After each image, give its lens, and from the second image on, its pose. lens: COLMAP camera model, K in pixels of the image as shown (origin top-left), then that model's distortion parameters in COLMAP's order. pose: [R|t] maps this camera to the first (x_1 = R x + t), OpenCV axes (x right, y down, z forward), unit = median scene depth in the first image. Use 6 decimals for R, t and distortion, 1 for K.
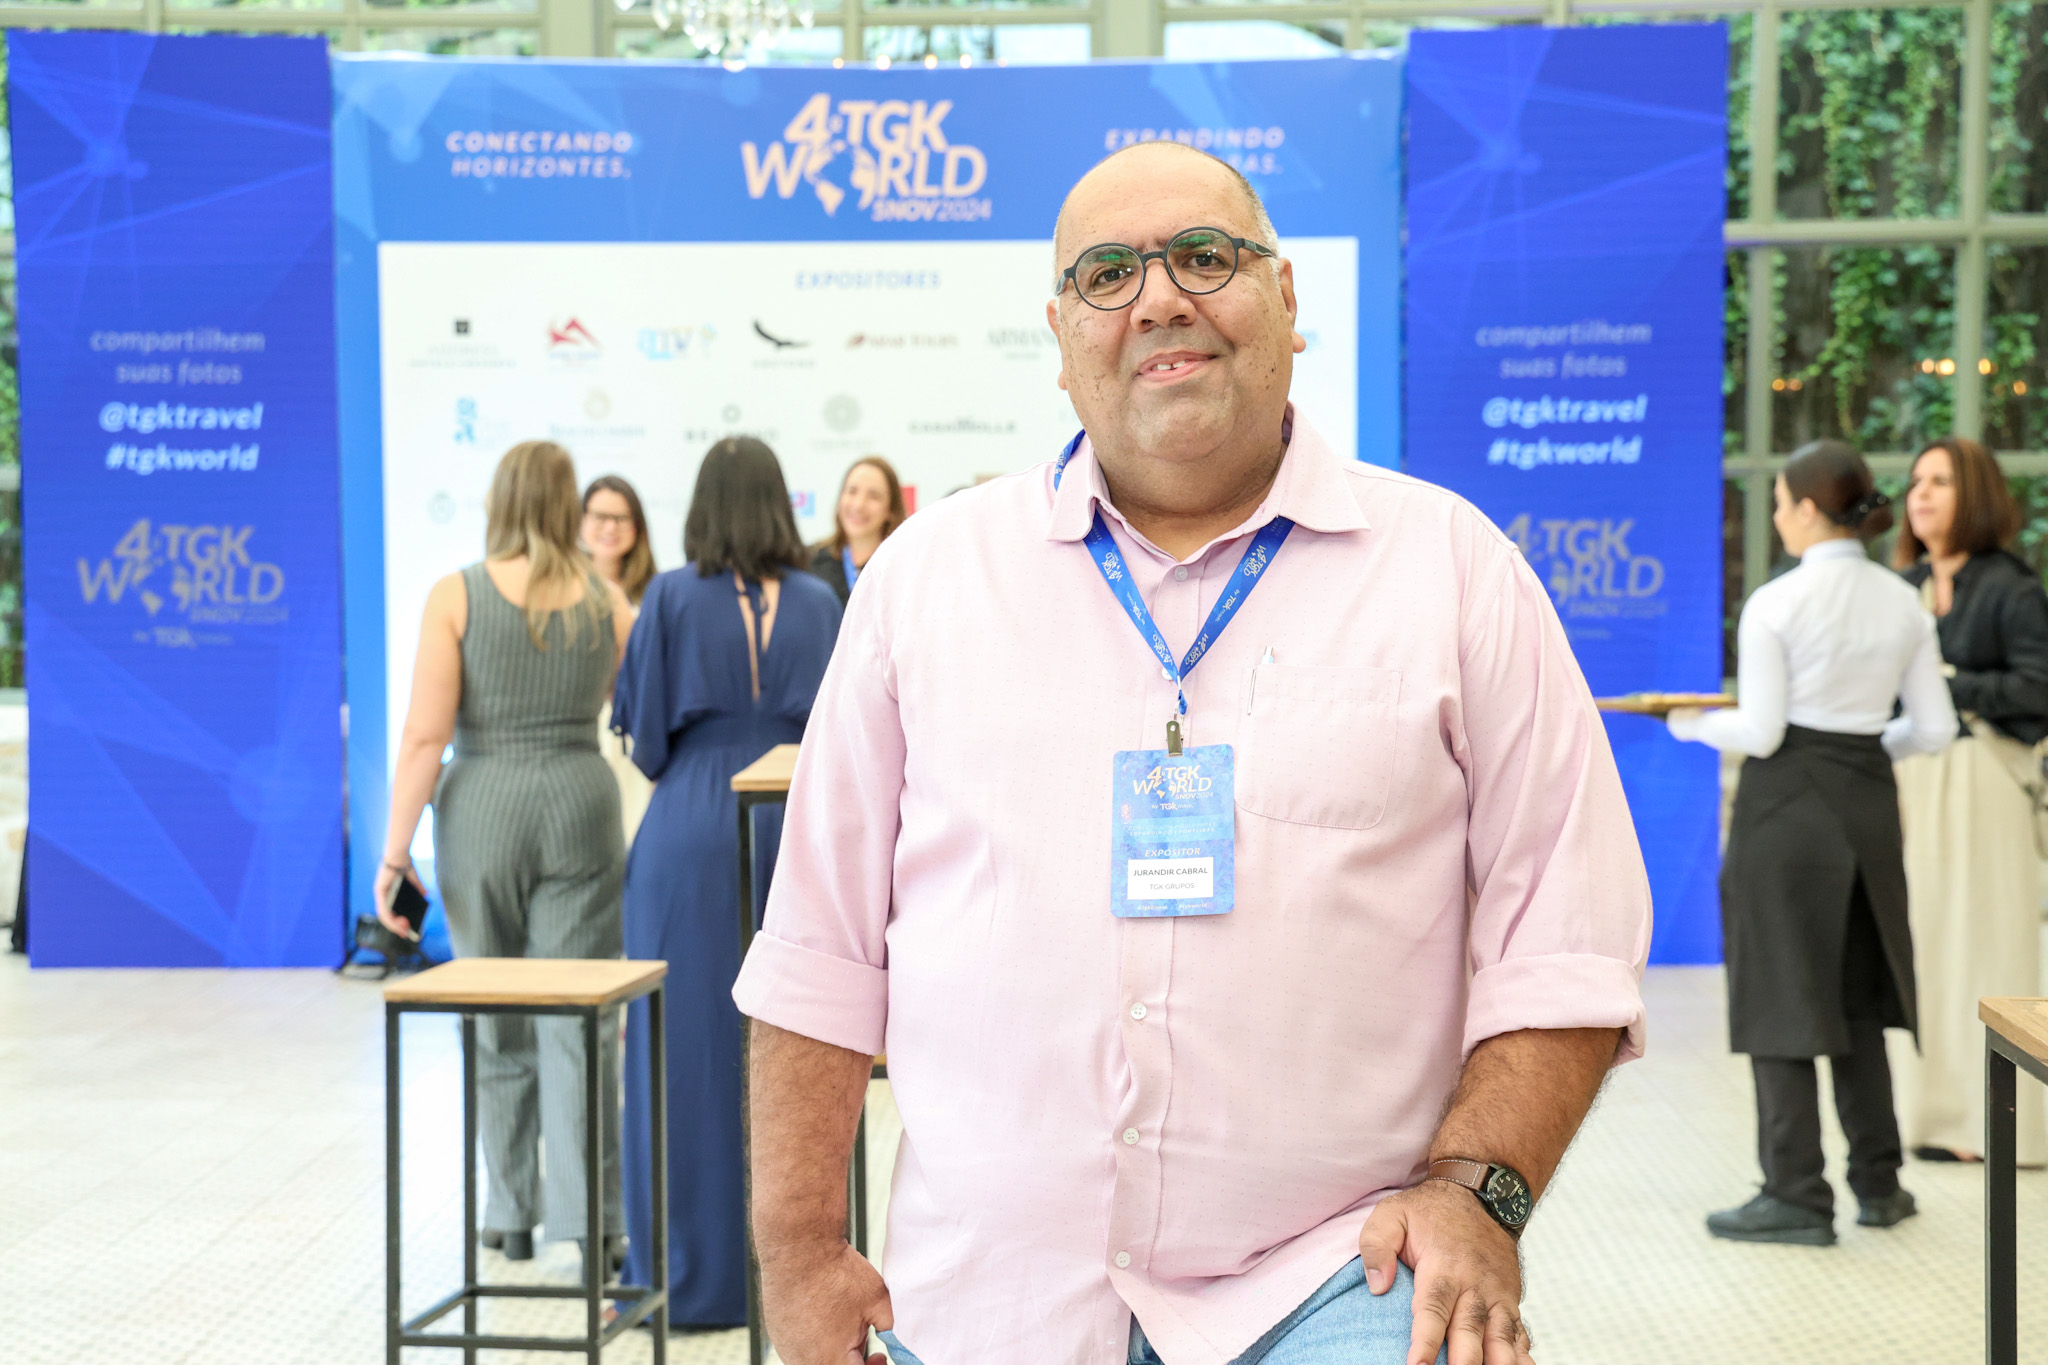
lens RADIAL K [[3352.2, 0, 1020.7], [0, 3352.2, 670.1], [0, 0, 1]] dist [0.259277, 0.154012]
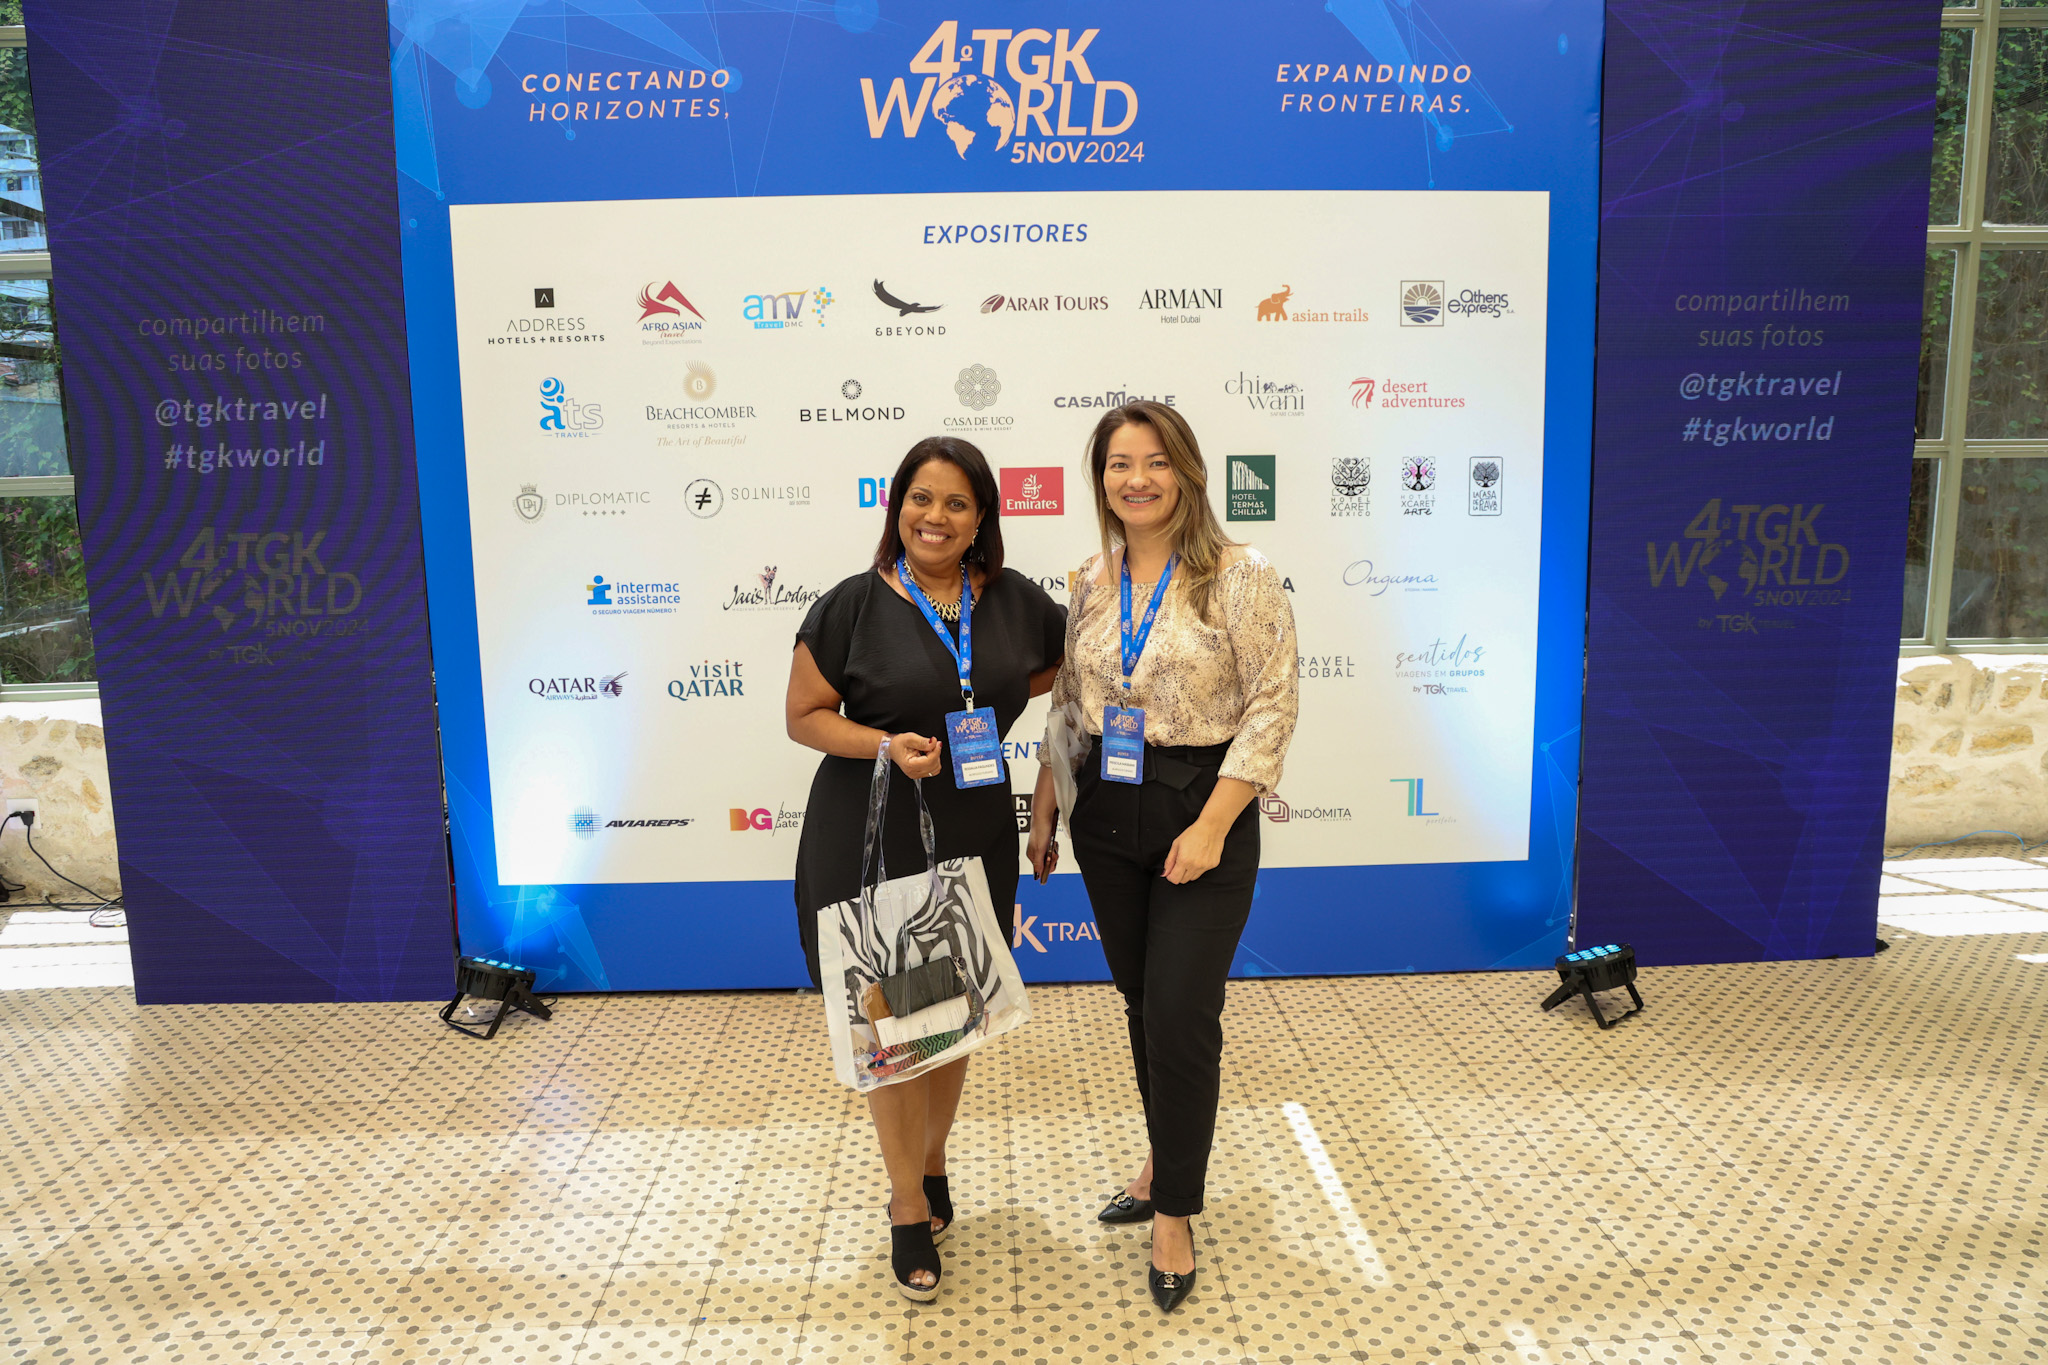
lens RADIAL K [[1418.3, 0, 1034.7], [0, 1418.3, 690.2], [0, 0, 1]] dist [-0.099501, 0.087356]
pose [[0.997621, -0.021854, 0.065376, -0.064118], [0.015179, 0.994781, 0.100899, -0.034565], [-0.067240, -0.099667, 0.992746, 0.624152]]
